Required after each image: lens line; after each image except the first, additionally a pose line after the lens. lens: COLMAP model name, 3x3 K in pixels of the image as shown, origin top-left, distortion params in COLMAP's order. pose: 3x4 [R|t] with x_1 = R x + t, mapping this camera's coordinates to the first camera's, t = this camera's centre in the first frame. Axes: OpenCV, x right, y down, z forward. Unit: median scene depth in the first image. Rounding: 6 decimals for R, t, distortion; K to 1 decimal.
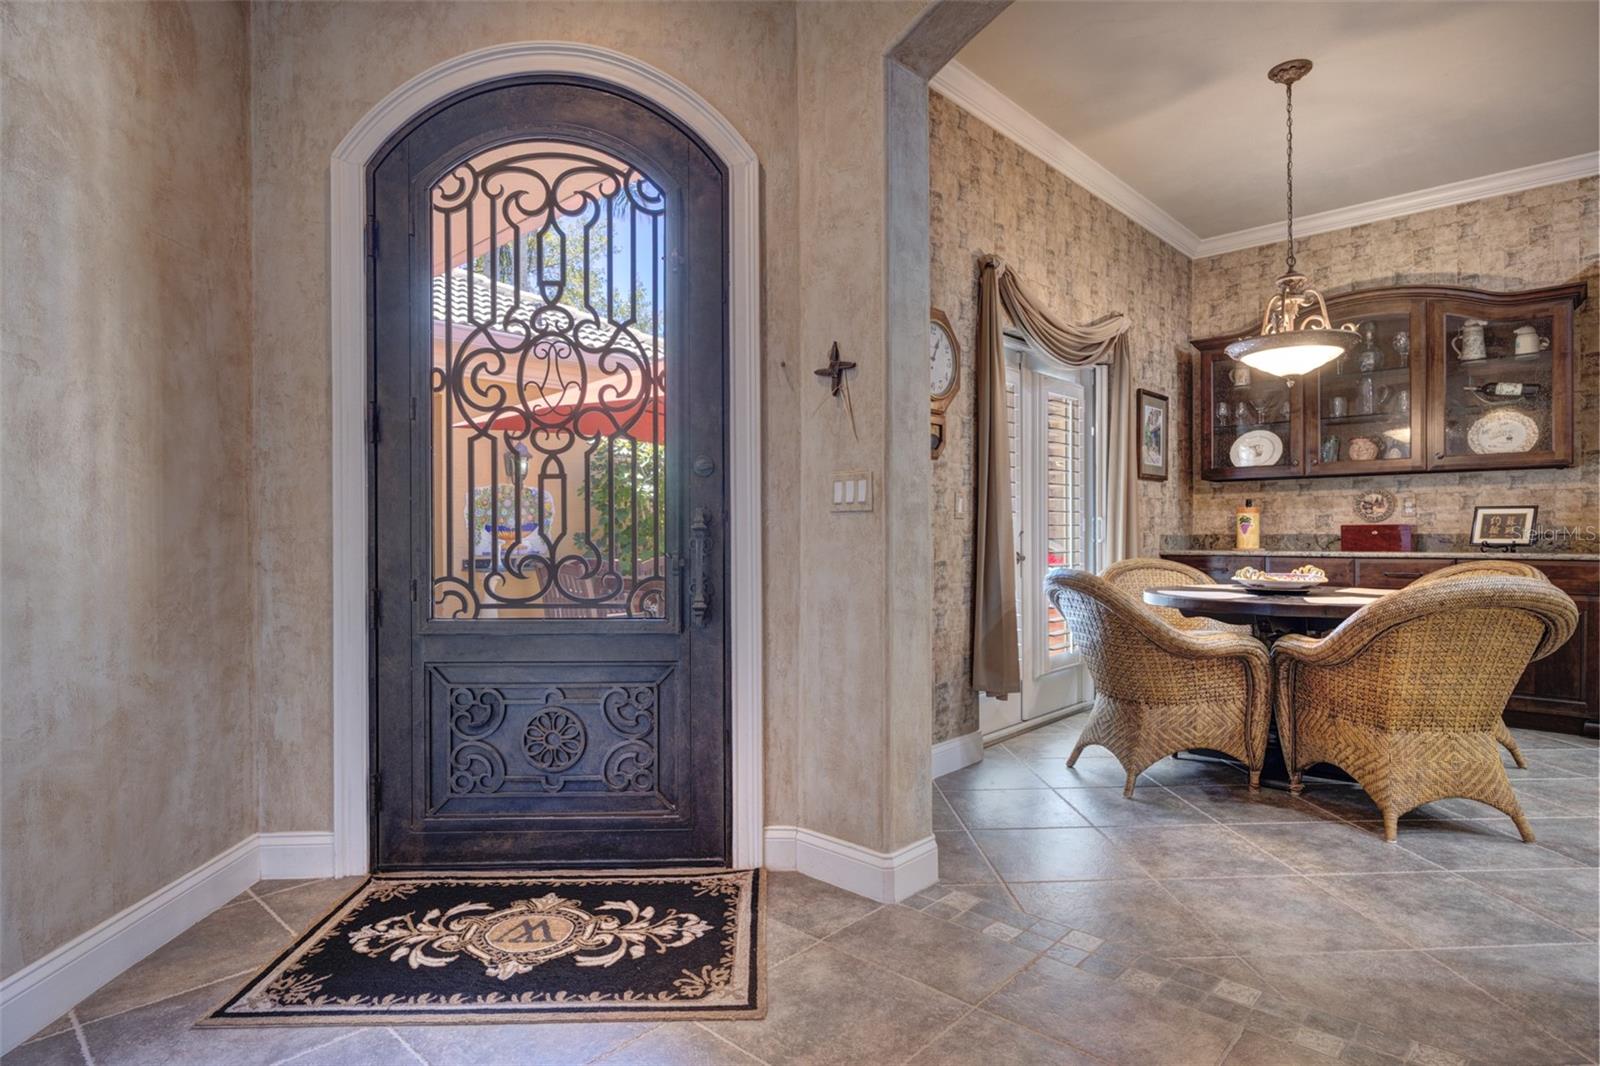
lens RADIAL K [[852.0, 0, 801.2], [0, 852.0, 538.5], [0, 0, 1]] dist [-0.003577, -0.002468]
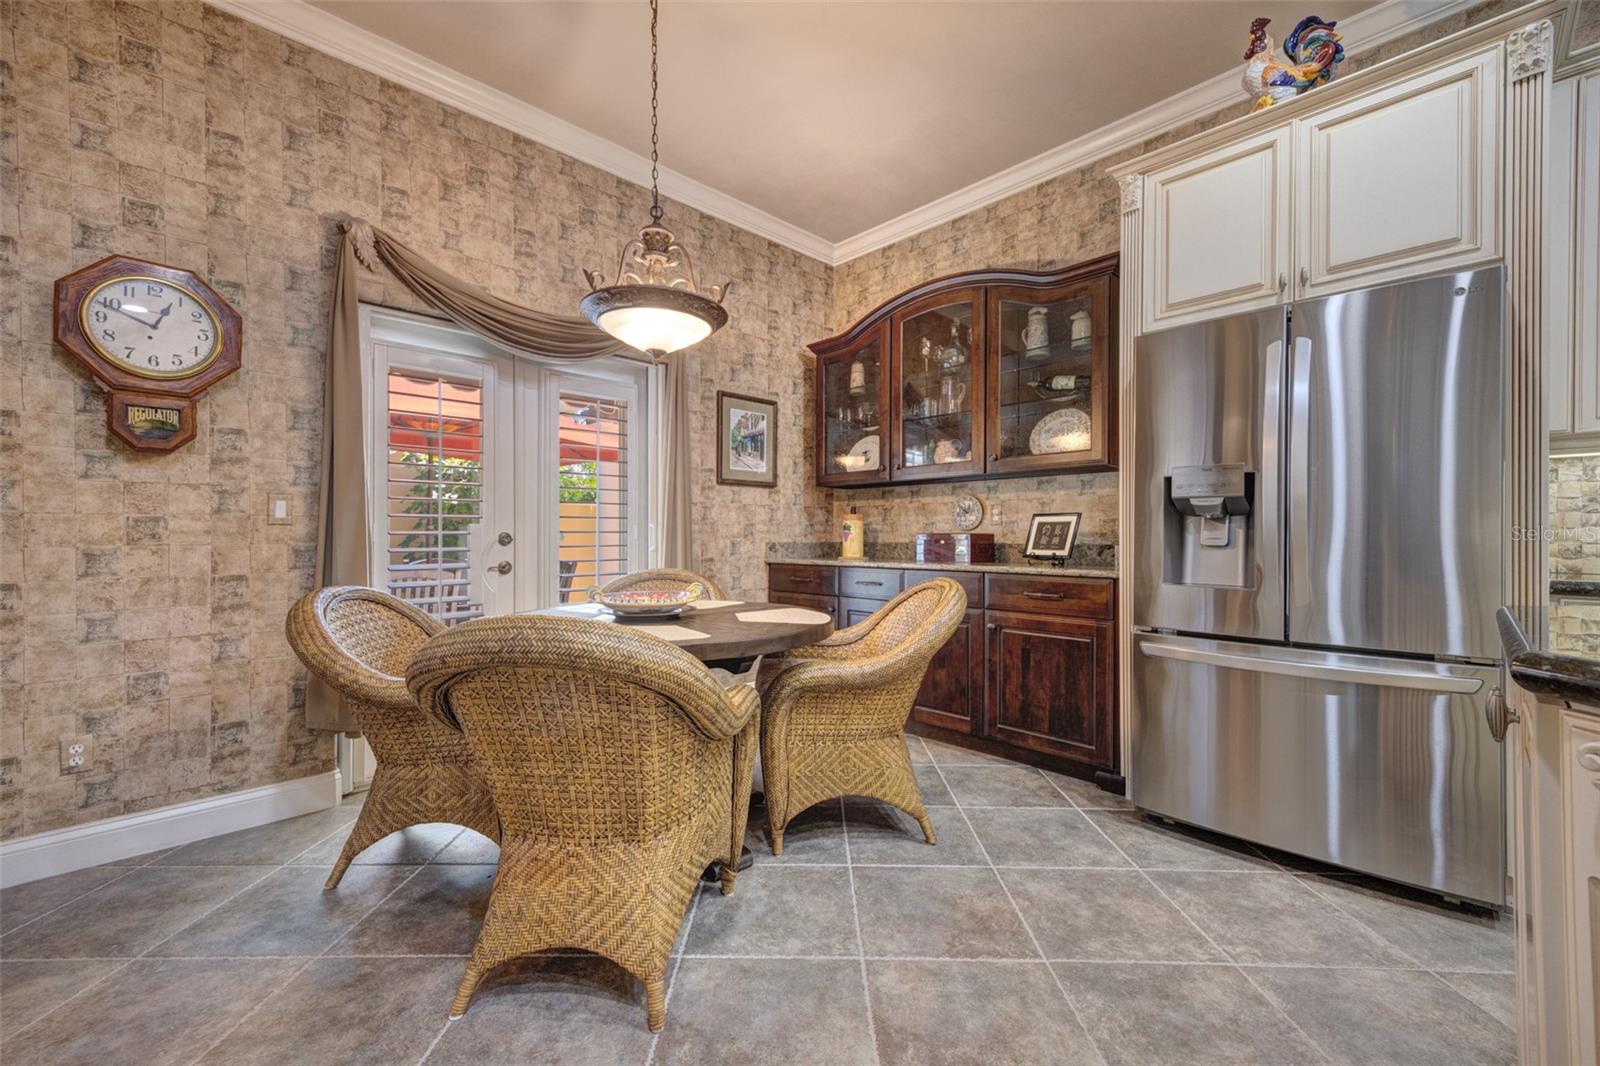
lens RADIAL K [[654.1, 0, 803.1], [0, 654.1, 536.6], [0, 0, 1]] dist [0.009269, -0.000204]
pose [[0.998904, 0.004671, -0.046578, 0.554696], [-0.004940, 0.999972, -0.005670, -0.007759], [0.046551, 0.005894, 0.998899, 0.280378]]
